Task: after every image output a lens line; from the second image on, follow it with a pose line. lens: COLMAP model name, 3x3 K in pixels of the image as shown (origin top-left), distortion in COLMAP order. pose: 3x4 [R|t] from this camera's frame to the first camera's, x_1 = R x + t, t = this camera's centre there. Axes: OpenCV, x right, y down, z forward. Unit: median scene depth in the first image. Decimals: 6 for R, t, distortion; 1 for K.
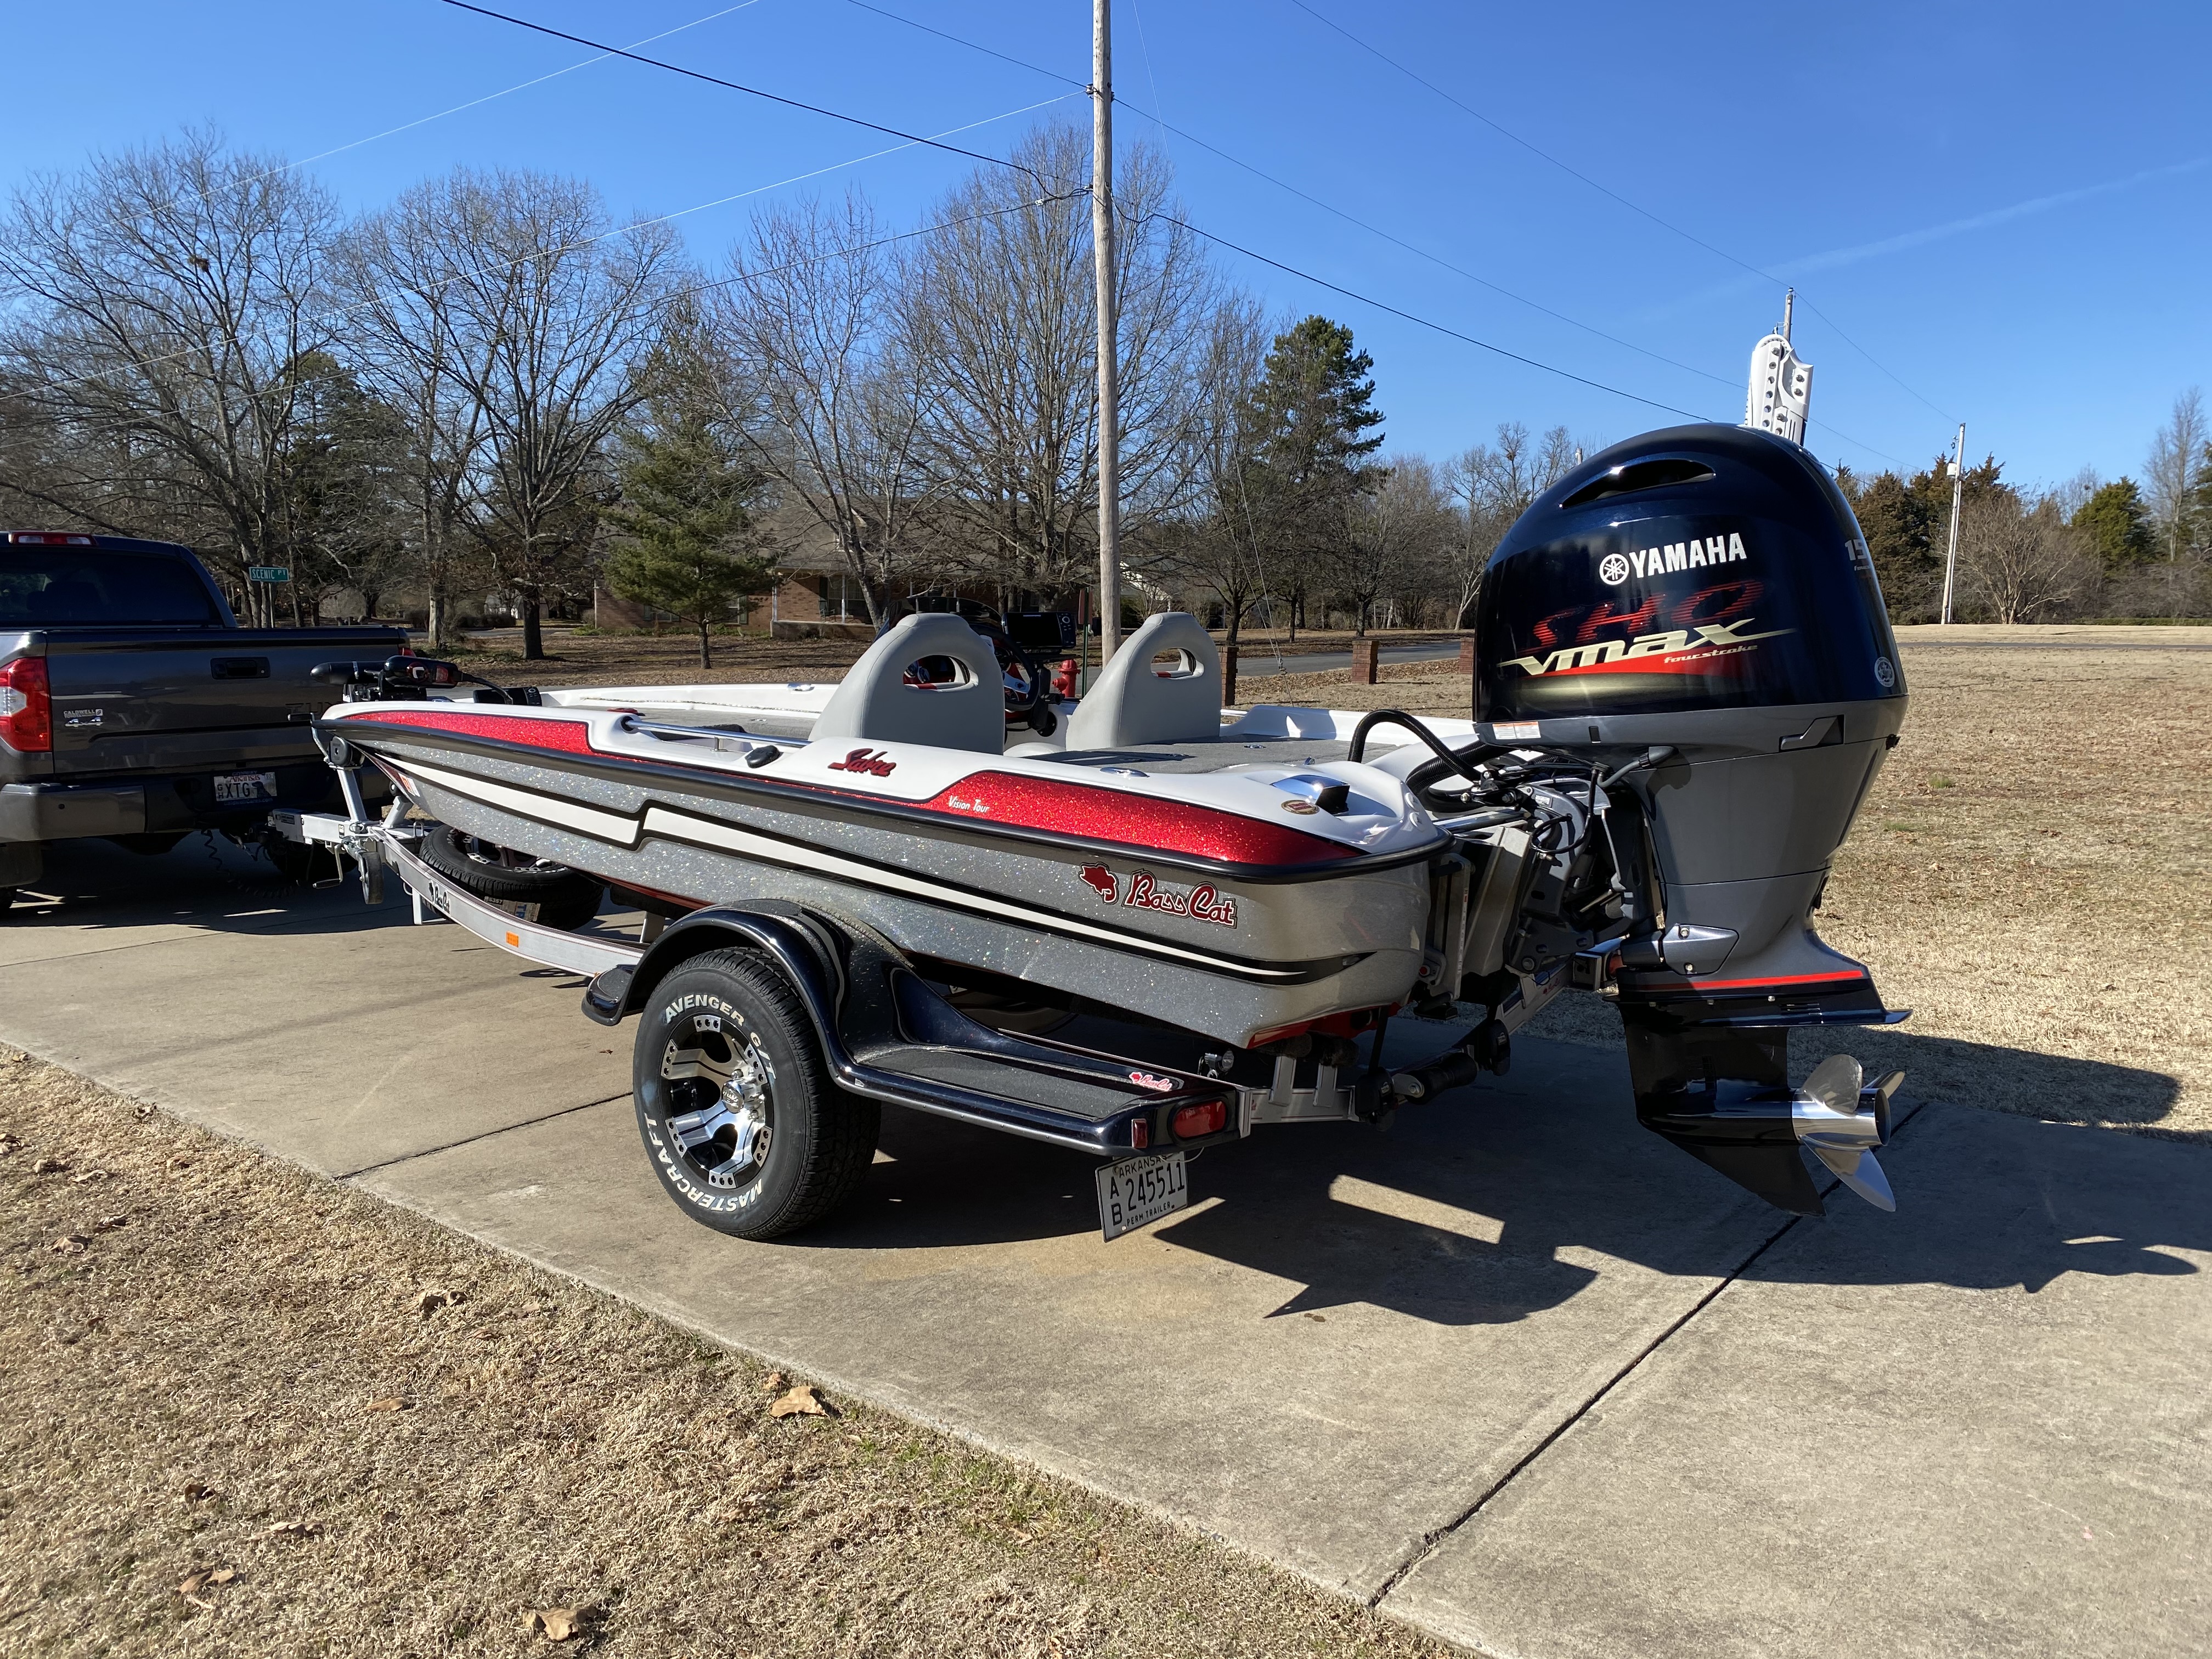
lens RADIAL K [[1653.9, 0, 1127.8], [0, 1653.9, 845.1], [0, 0, 1]] dist [0.036279, -0.035310]
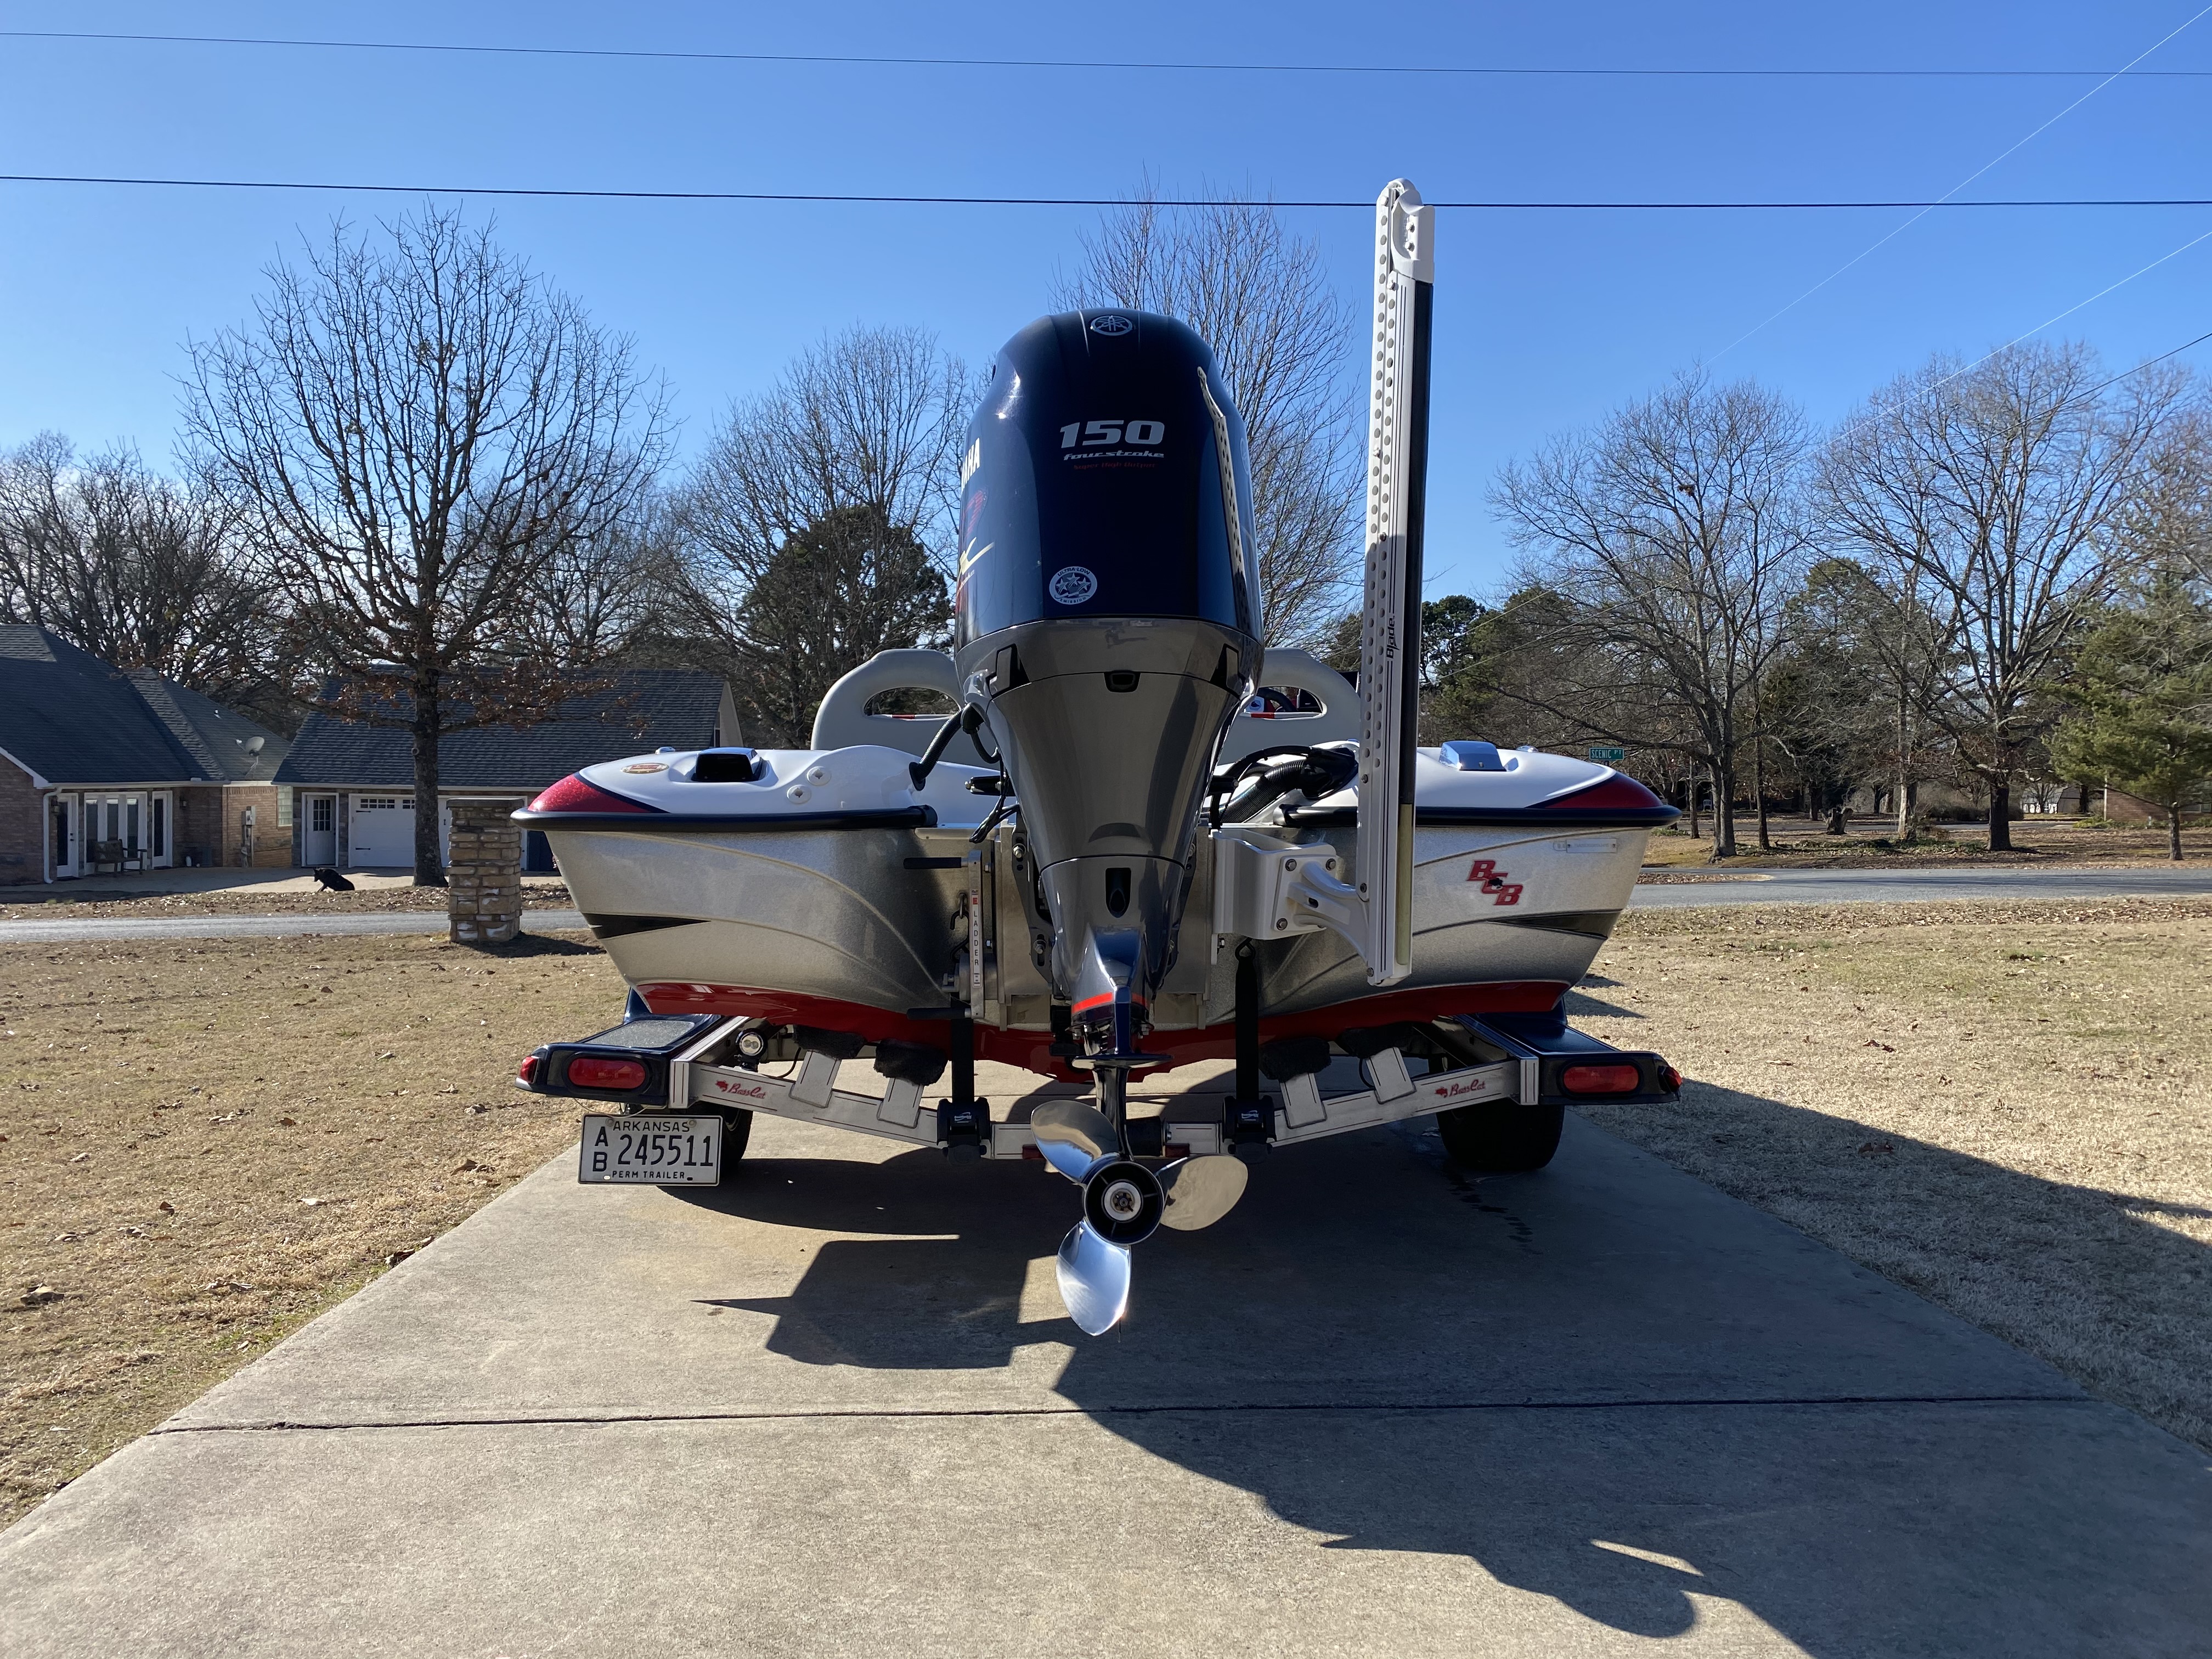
lens RADIAL K [[1653.9, 0, 1100.8], [0, 1653.9, 869.8], [0, 0, 1]] dist [0.036279, -0.035310]
pose [[0.645209, 0.024386, -0.763617, 0.865472], [-0.102103, 0.993277, -0.054550, 0.051765], [0.757153, 0.113164, 0.643361, 0.453402]]
